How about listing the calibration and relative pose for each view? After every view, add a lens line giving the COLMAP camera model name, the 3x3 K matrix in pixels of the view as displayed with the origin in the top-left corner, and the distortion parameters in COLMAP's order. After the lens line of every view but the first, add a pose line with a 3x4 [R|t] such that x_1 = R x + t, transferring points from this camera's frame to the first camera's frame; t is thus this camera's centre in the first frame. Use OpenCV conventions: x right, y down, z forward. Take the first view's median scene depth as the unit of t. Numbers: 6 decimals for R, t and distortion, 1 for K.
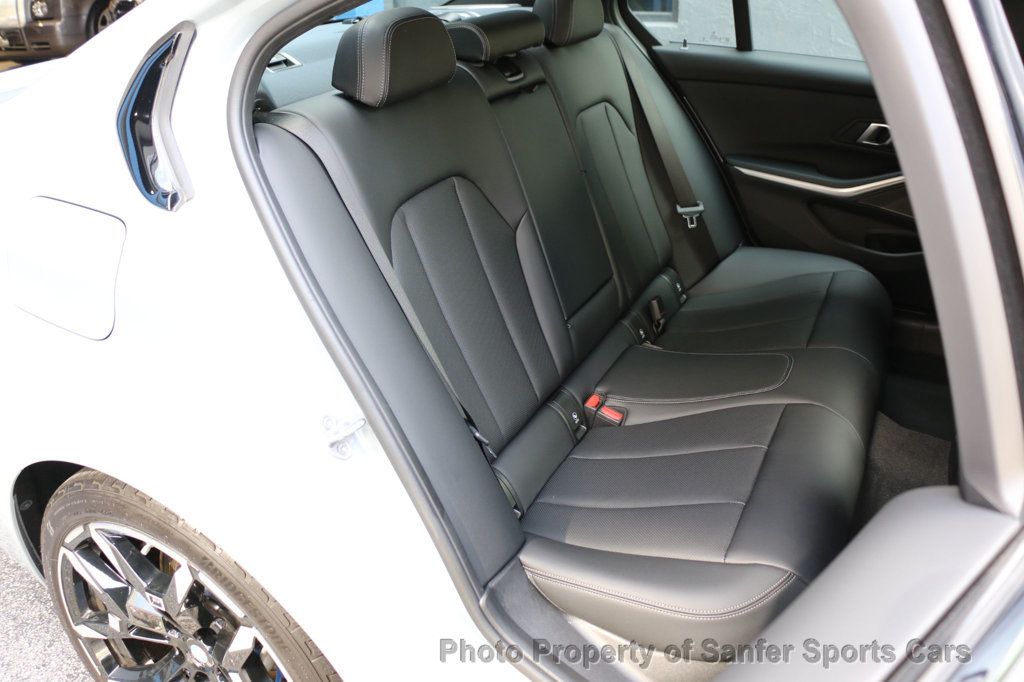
lens RADIAL K [[831.9, 0, 512.0], [0, 831.9, 341.0], [0, 0, 1]] dist [-0.189021, 0.166219]
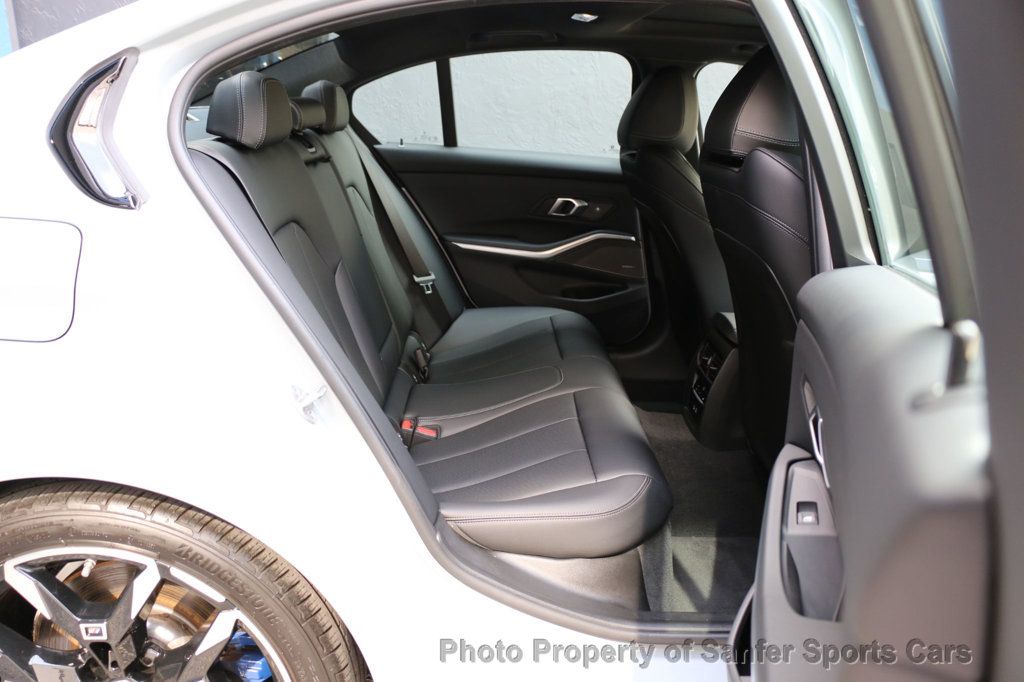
lens RADIAL K [[831.9, 0, 512.0], [0, 831.9, 341.0], [0, 0, 1]] dist [-0.189021, 0.166219]
pose [[0.878654, -0.084885, 0.469853, -0.251235], [0.172119, 0.974216, -0.145869, 0.127183], [-0.445356, 0.209039, 0.870609, -0.059951]]
